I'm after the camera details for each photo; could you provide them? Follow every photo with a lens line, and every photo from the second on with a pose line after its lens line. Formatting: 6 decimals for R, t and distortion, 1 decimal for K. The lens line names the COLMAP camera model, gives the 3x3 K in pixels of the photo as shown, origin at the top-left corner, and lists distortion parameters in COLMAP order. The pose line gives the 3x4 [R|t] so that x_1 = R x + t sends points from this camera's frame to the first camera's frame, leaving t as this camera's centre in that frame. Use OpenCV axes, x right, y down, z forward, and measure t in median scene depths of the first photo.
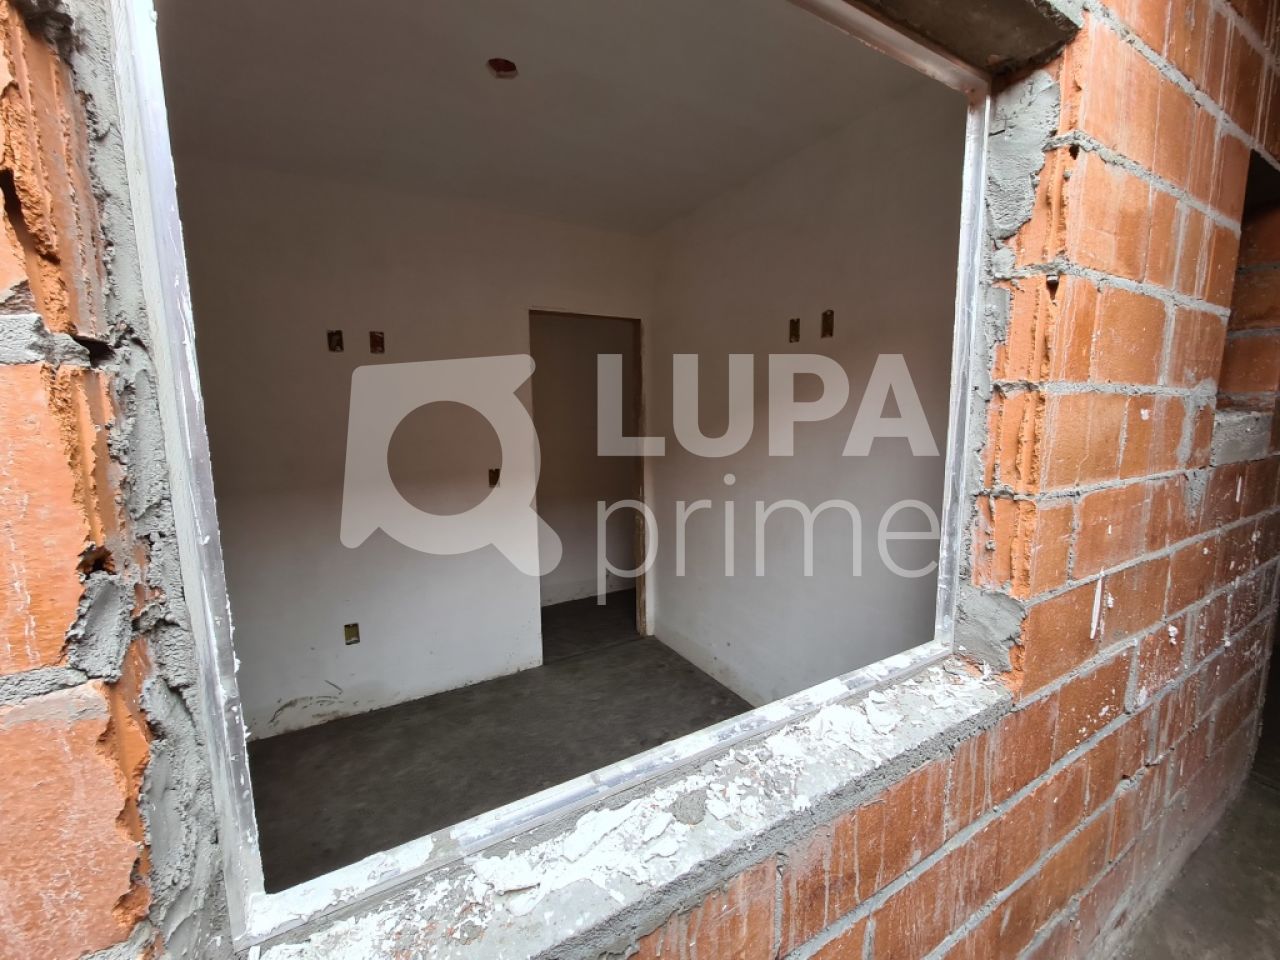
lens RADIAL K [[516.1, 0, 643.6], [0, 516.1, 478.4], [0, 0, 1]] dist [-0.009050, 0.001420]
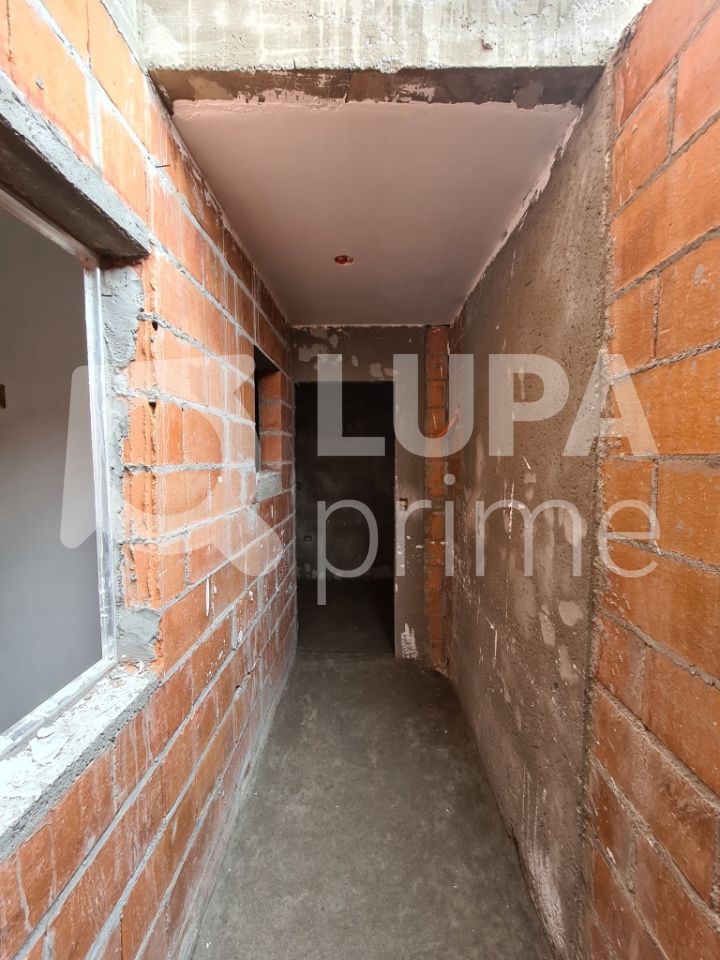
lens RADIAL K [[387.1, 0, 361.7], [0, 387.1, 480.0], [0, 0, 1]] dist [-0.009050, 0.001420]
pose [[0.525061, -0.045702, 0.849836, 0.109567], [0.105418, 0.994360, -0.011657, -0.060569], [-0.844510, 0.095708, 0.526918, -0.127068]]
